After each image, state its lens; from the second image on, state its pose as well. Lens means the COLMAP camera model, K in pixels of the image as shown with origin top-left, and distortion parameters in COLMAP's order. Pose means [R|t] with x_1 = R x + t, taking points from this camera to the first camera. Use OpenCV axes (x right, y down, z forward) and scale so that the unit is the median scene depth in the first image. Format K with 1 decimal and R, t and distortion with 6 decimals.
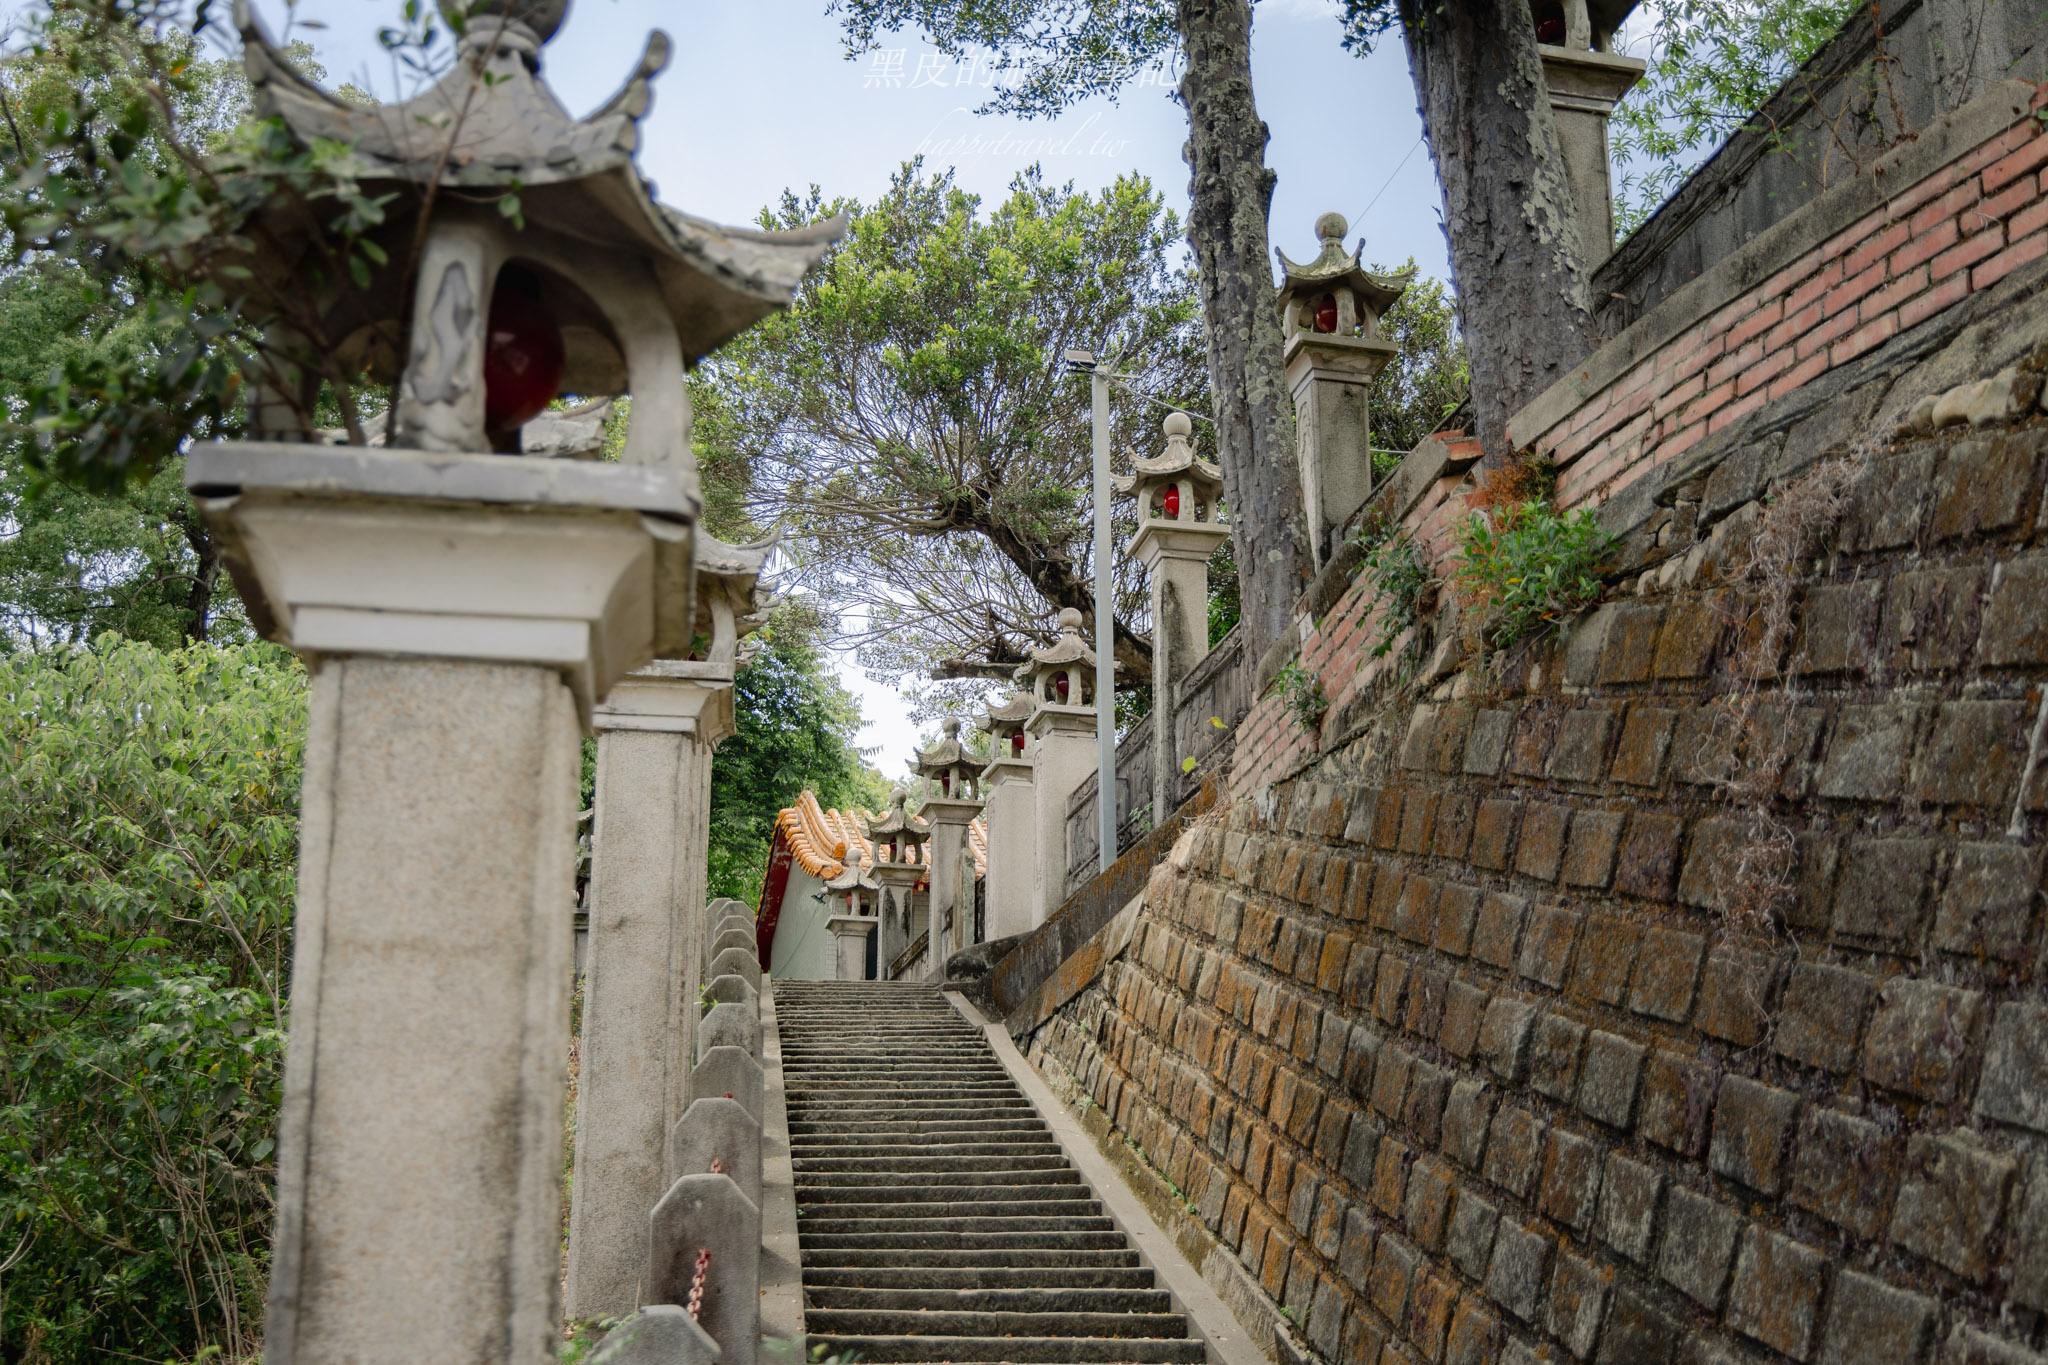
lens RADIAL K [[2433.2, 0, 1020.5], [0, 2433.2, 683.2], [0, 0, 1]] dist [0.008630, 0.000000]
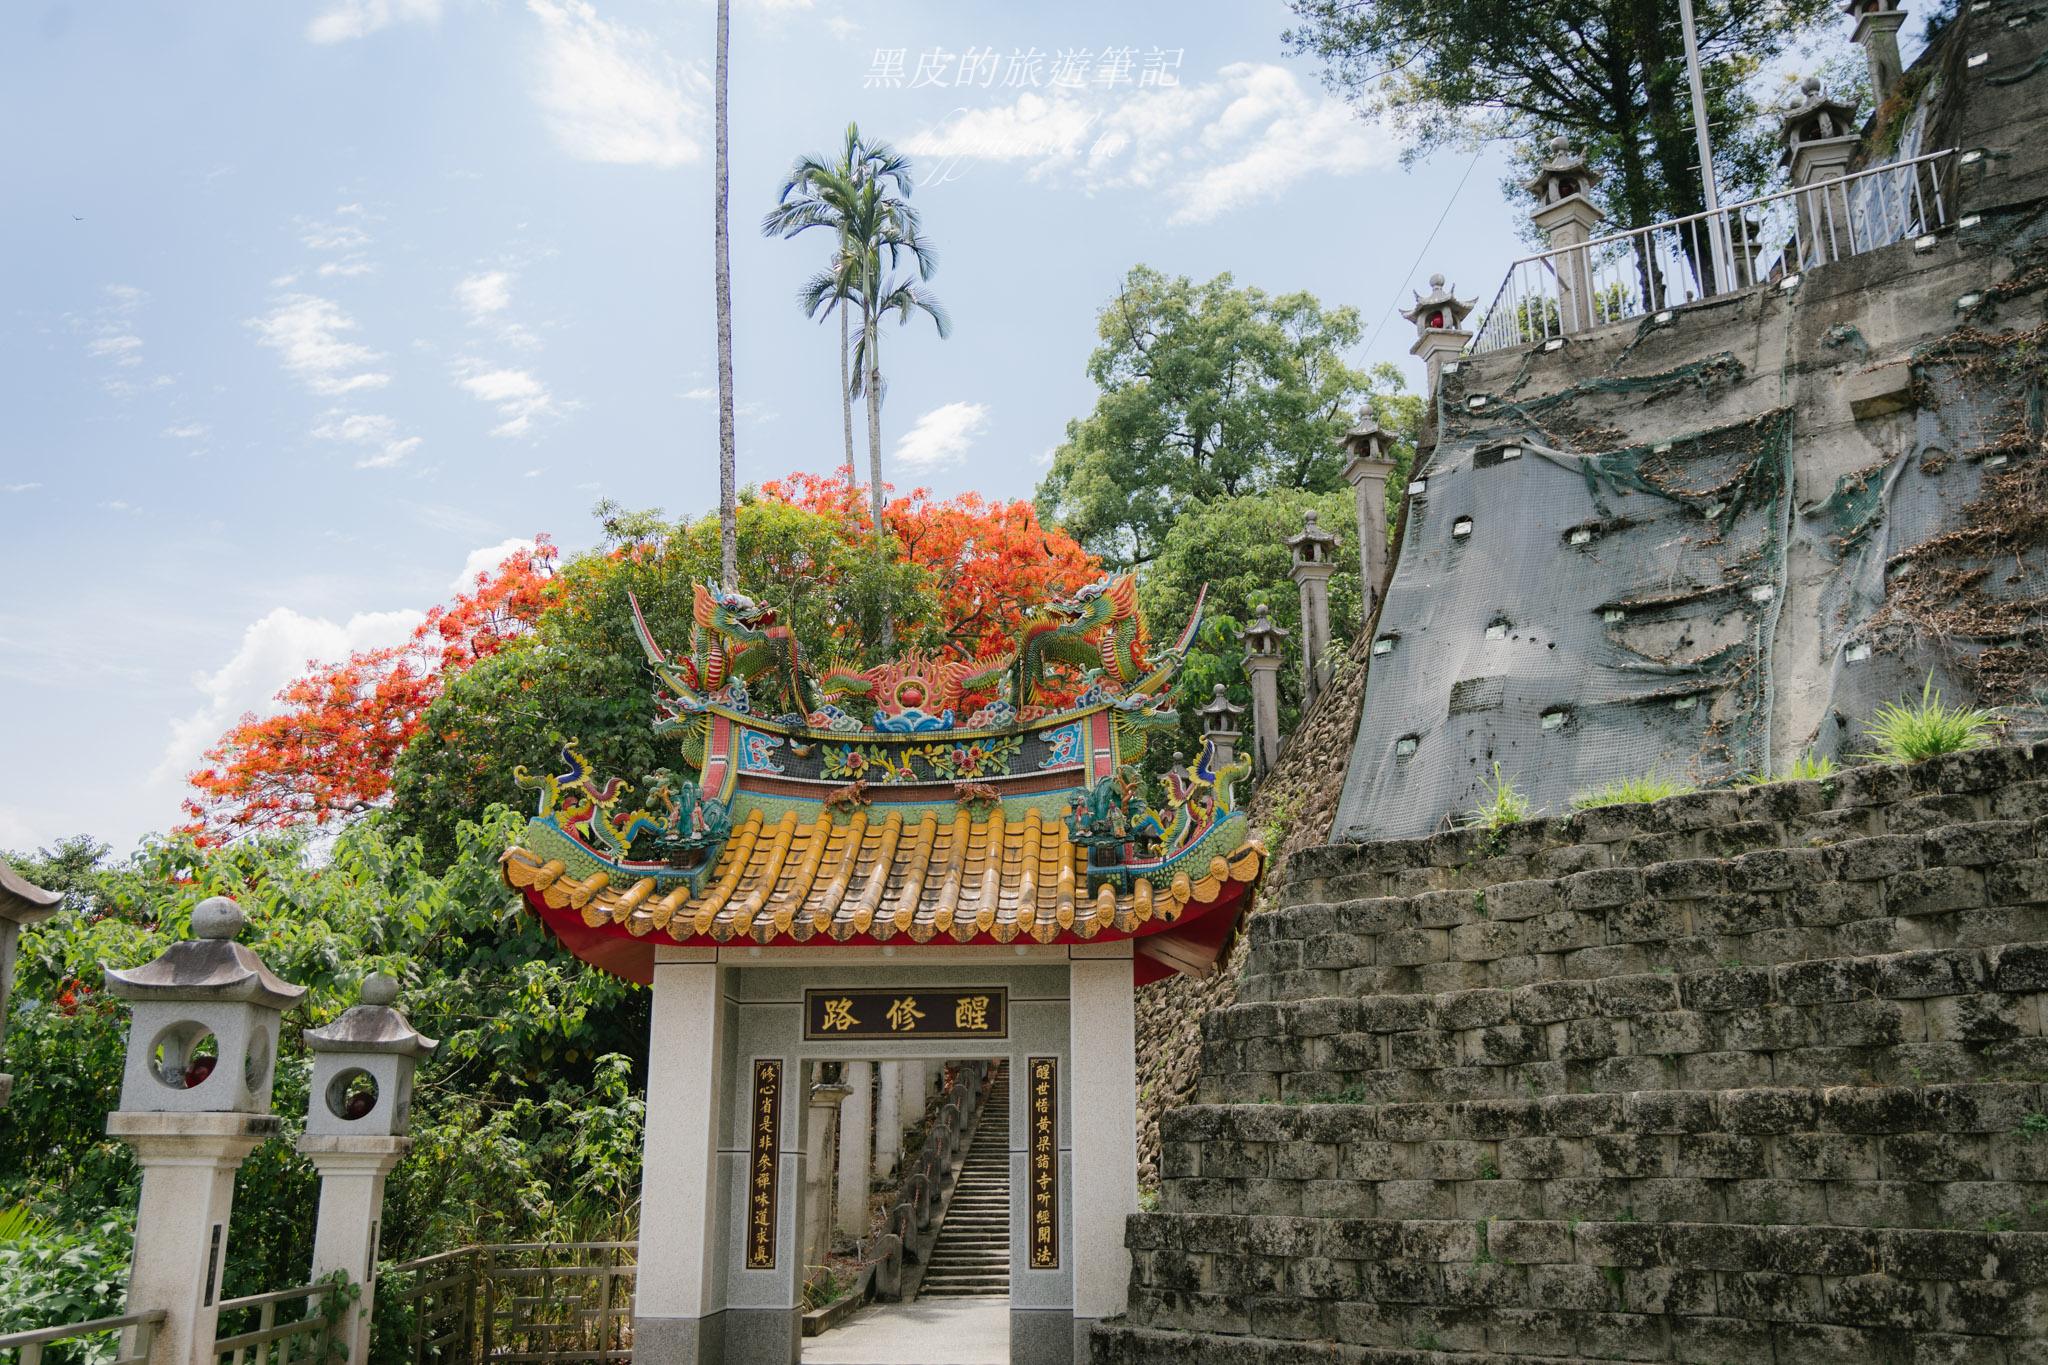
lens RADIAL K [[1650.3, 0, 1022.7], [0, 1650.3, 678.9], [0, 0, 1]] dist [-0.002505, -0.000476]
pose [[0.951214, -0.081928, -0.297454, -0.195620], [0.089638, 0.995898, 0.012349, 0.409683], [0.295222, -0.038410, 0.954656, -2.584665]]
